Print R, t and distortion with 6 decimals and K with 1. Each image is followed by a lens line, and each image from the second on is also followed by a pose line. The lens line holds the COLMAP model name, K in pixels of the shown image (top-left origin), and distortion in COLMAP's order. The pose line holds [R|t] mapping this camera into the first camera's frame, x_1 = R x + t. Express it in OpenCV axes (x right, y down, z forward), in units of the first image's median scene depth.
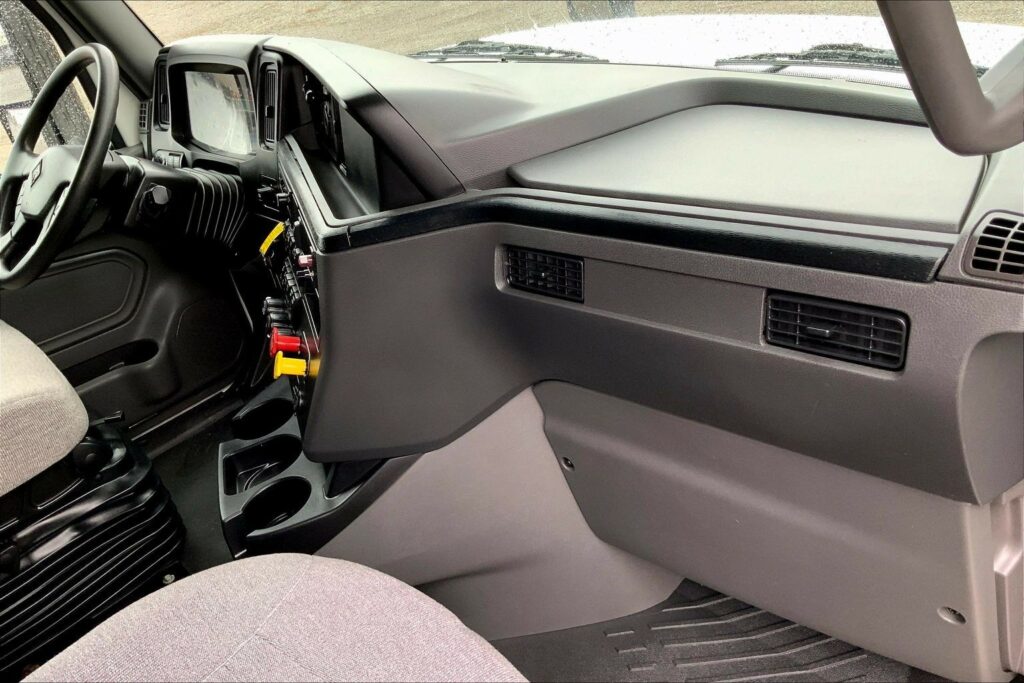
lens RADIAL K [[860.2, 0, 517.9], [0, 860.2, 339.9], [0, 0, 1]] dist [0.087587, -0.160407]
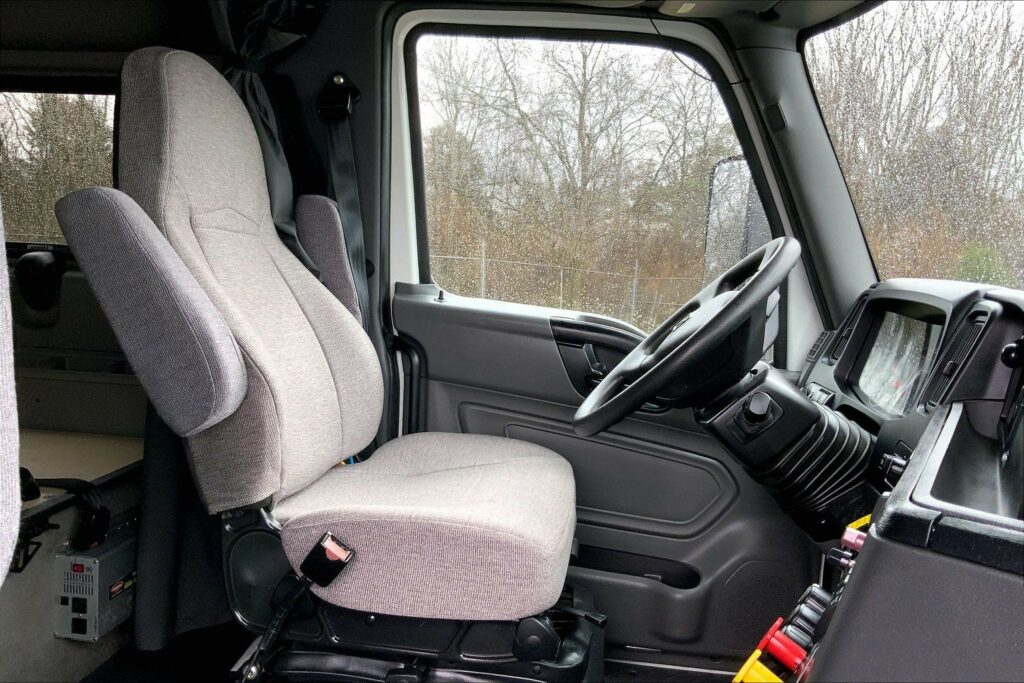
lens RADIAL K [[860.2, 0, 520.7], [0, 860.2, 338.9], [0, 0, 1]] dist [0.087587, -0.160407]
pose [[0.629388, 0.322524, -0.707000, -0.003550], [-0.540390, 0.835458, -0.099942, -0.013486], [0.558435, 0.444958, 0.700116, 0.240968]]
